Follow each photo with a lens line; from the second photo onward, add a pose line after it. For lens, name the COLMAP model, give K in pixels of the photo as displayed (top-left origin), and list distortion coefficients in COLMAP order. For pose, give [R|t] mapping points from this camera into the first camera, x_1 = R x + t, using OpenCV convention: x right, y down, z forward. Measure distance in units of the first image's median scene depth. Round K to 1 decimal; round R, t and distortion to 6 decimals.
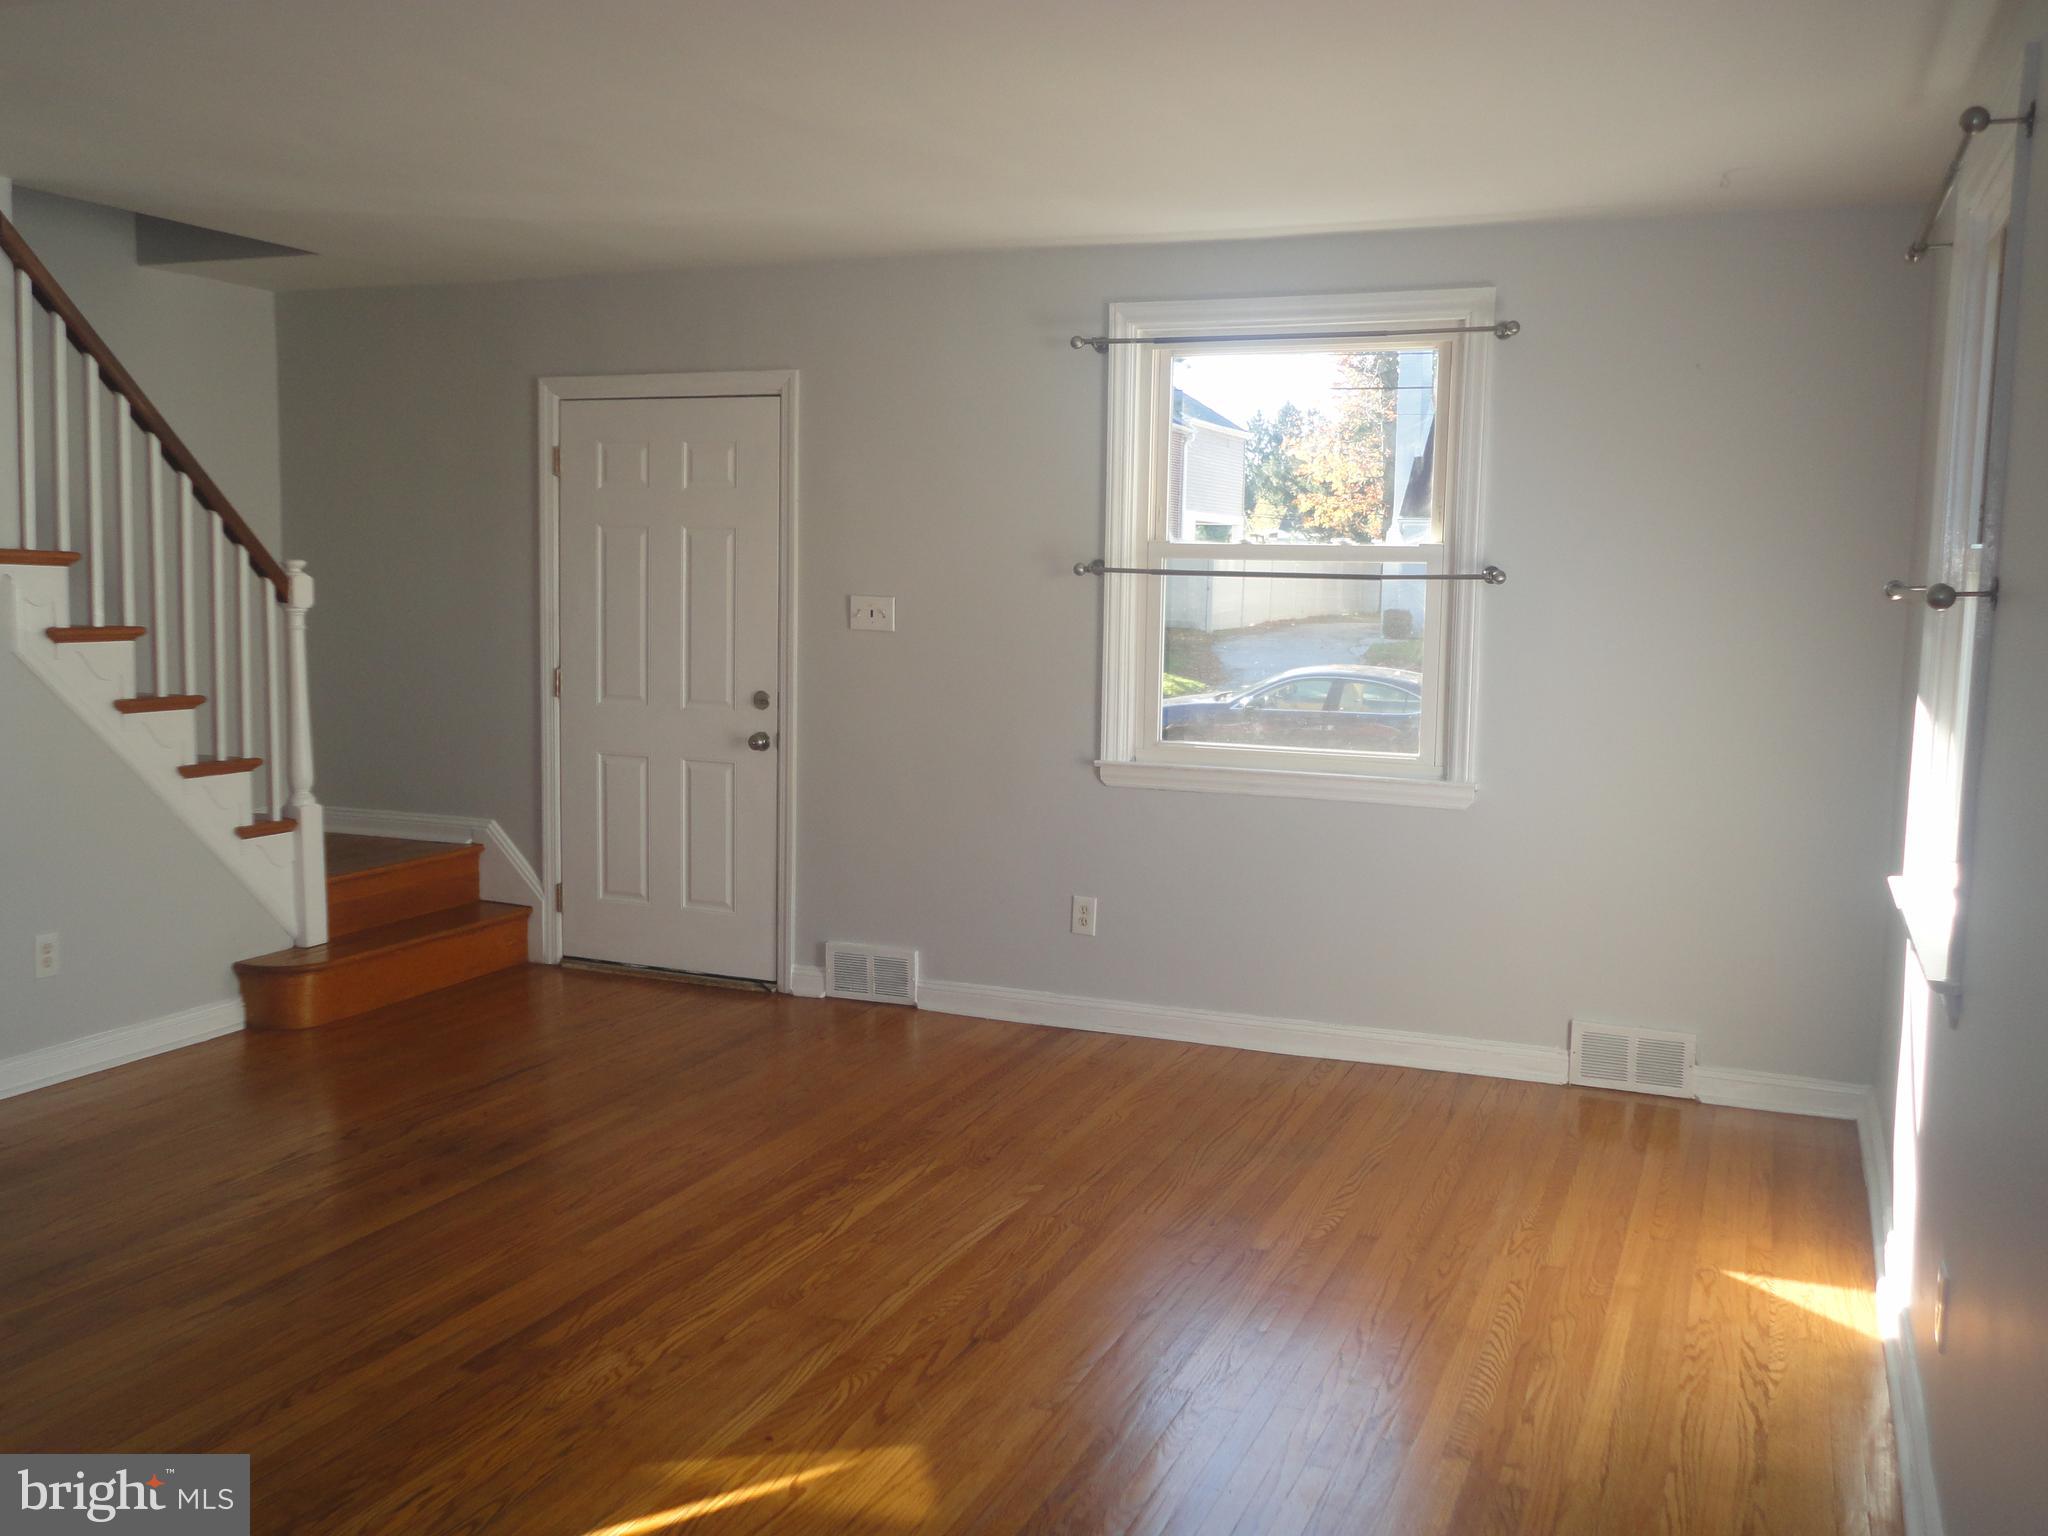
lens RADIAL K [[1846.9, 0, 1024.0], [0, 1846.9, 768.0], [0, 0, 1]] dist [-0.004753, -0.002735]
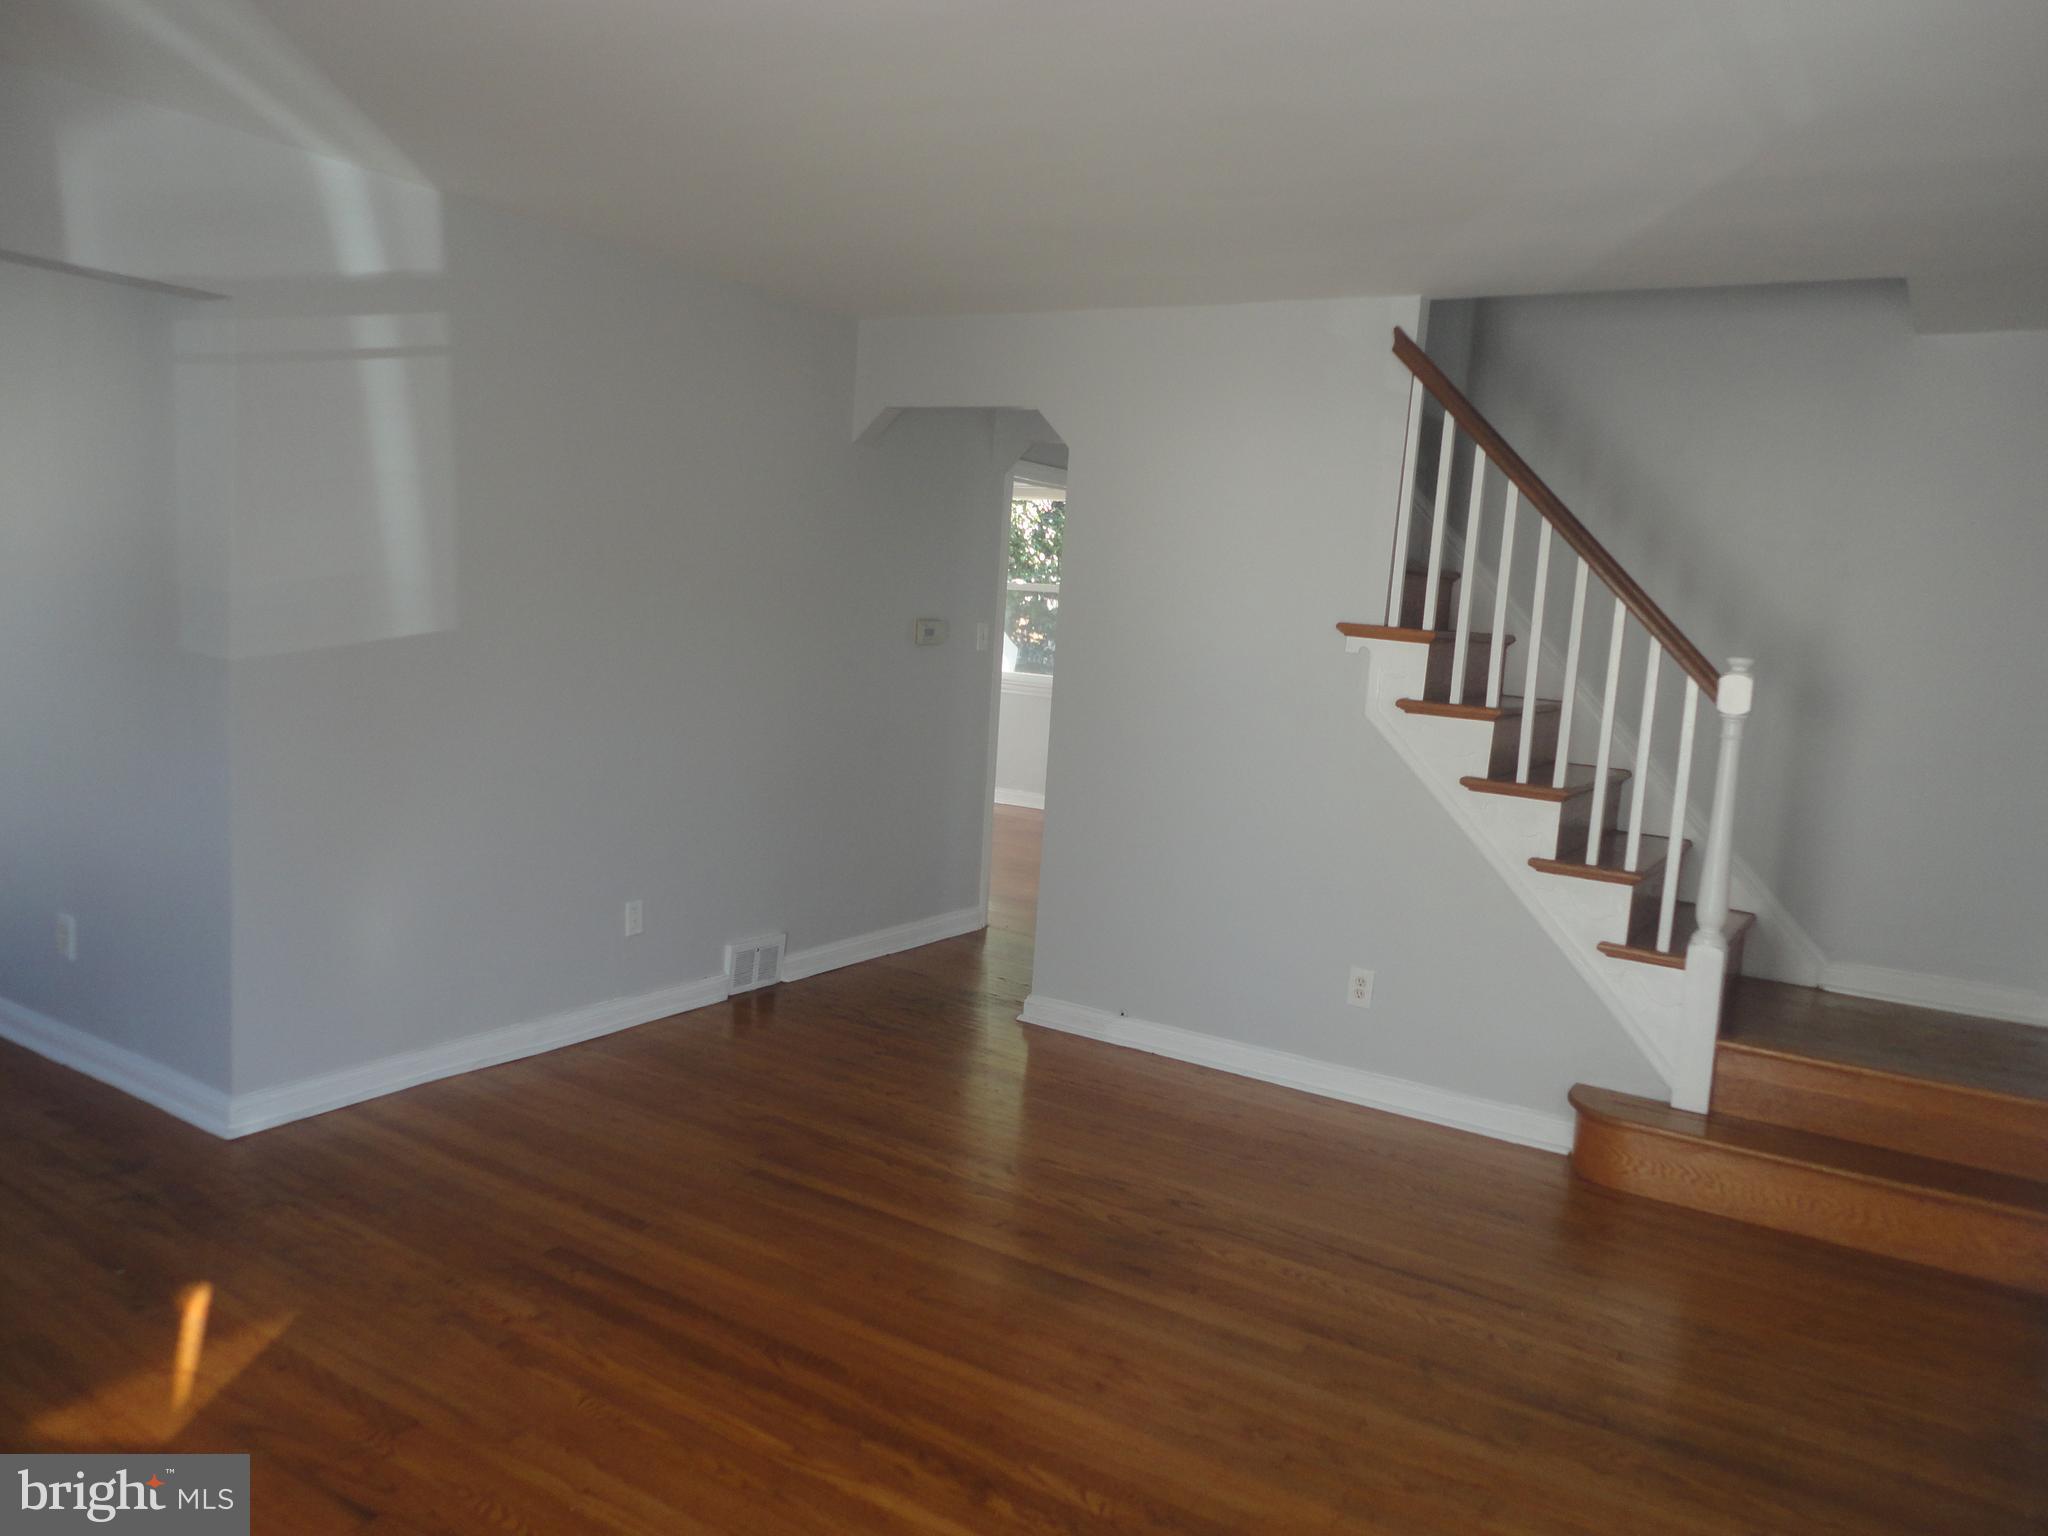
lens RADIAL K [[1482.1, 0, 1024.0], [0, 1482.1, 768.0], [0, 0, 1]] dist [0.002720, 0.005458]
pose [[-0.182868, 0.086274, -0.979345, 0.378921], [-0.169022, 0.978551, 0.117765, -0.100837], [0.968499, 0.187066, -0.164364, 0.929543]]
